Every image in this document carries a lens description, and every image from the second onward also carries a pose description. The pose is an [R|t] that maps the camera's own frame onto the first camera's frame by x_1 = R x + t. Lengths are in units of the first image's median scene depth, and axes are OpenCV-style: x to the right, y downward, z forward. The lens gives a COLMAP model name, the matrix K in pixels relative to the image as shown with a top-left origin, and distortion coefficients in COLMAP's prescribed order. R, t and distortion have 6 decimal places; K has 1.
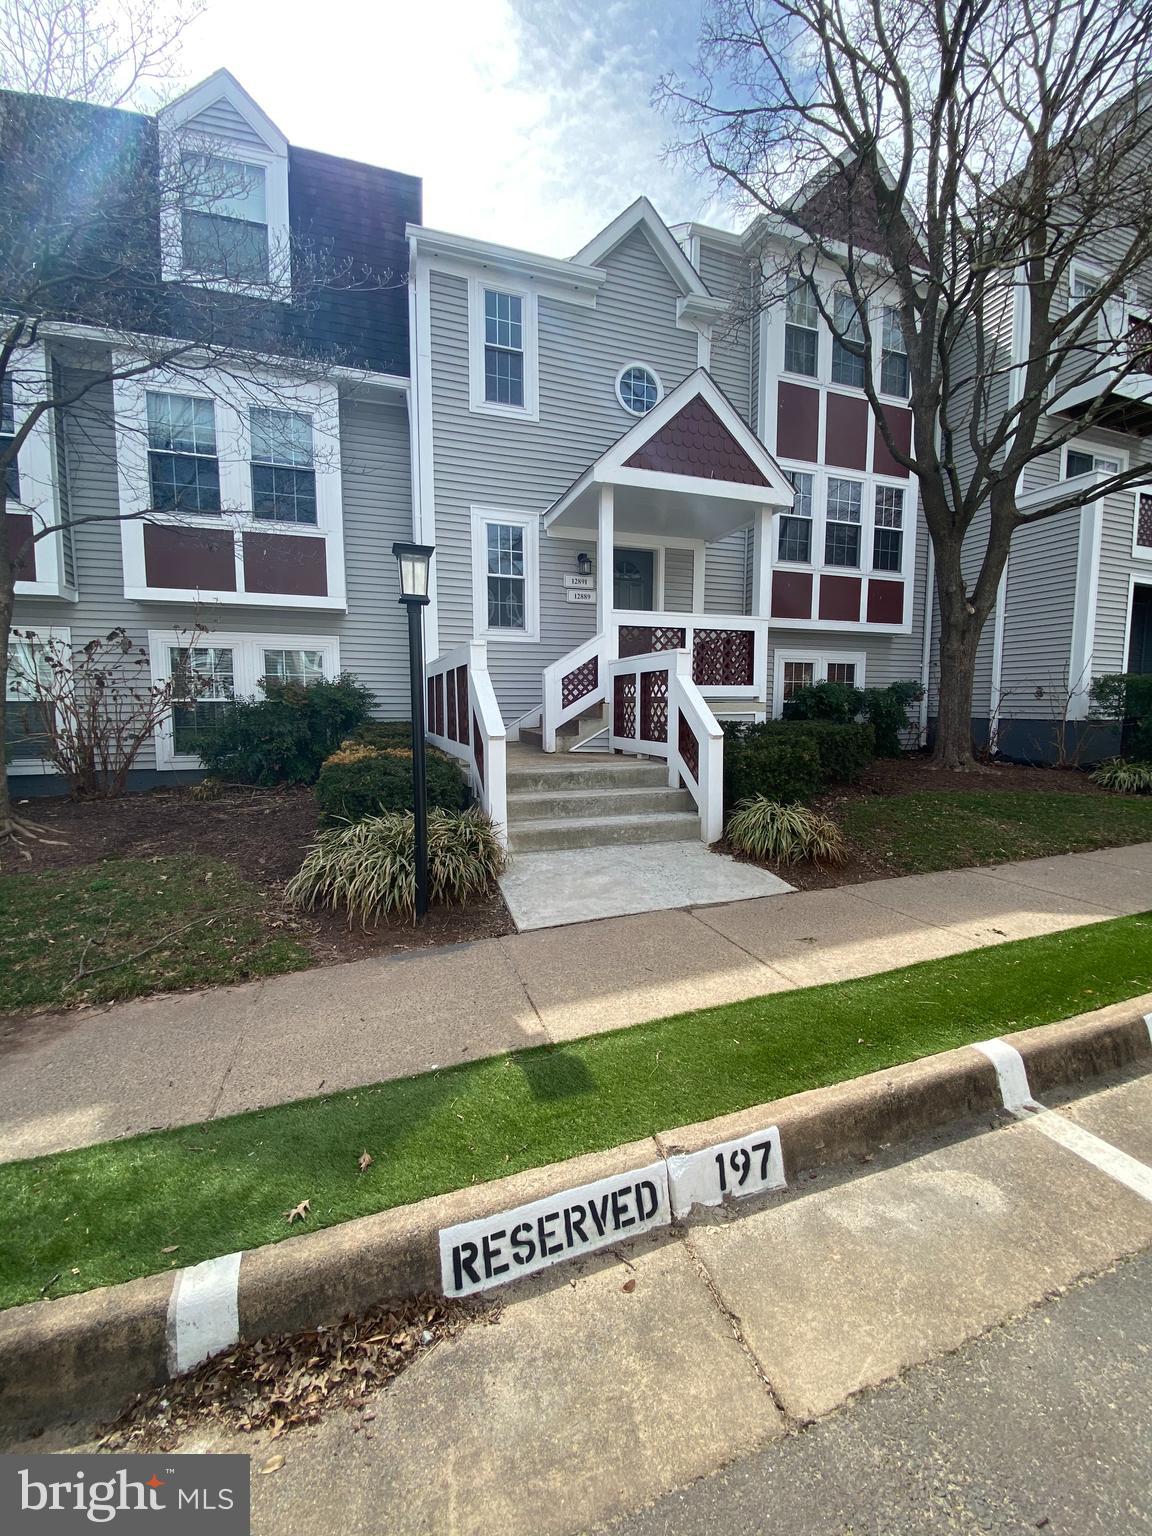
lens RADIAL K [[624.6, 0, 576.0], [0, 624.6, 768.0], [0, 0, 1]] dist [0.030977, -0.028558]
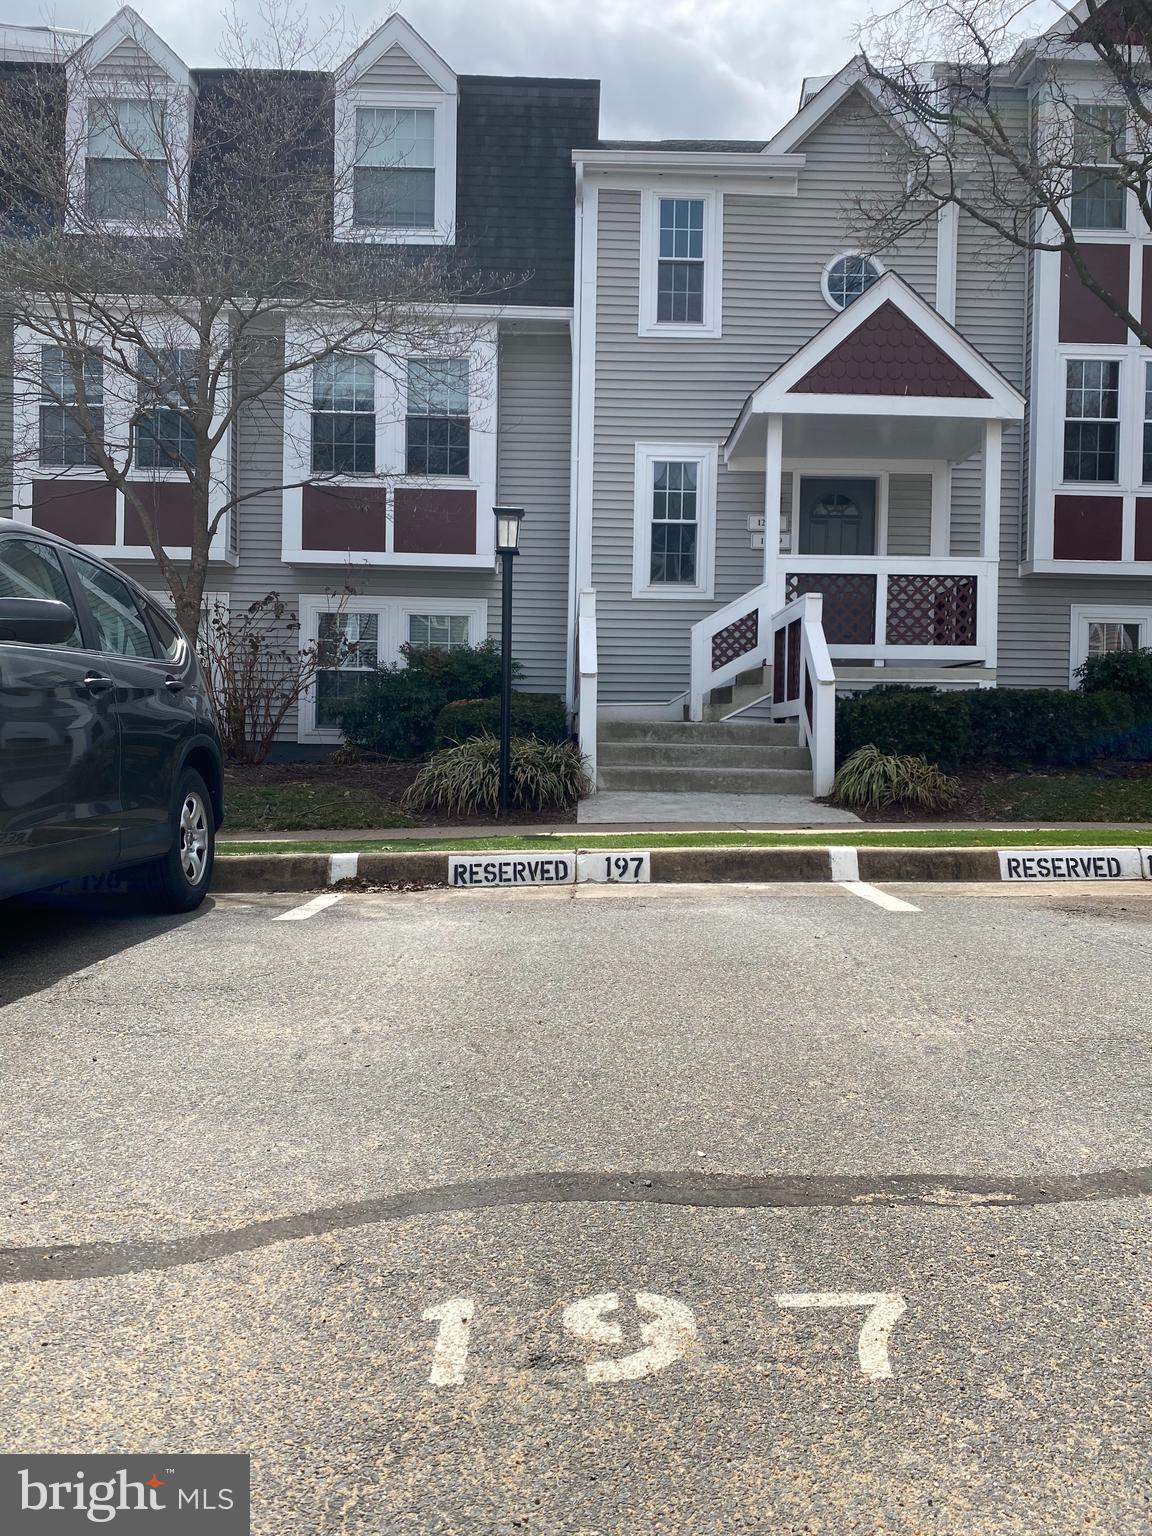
lens RADIAL K [[1145.9, 0, 581.0], [0, 1145.9, 762.4], [0, 0, 1]] dist [0.141185, -0.279934]
pose [[0.948901, 0.022661, -0.314760, 0.294213], [-0.049042, 0.995890, -0.076145, 0.153310], [0.311740, 0.087691, 0.946112, -0.523835]]
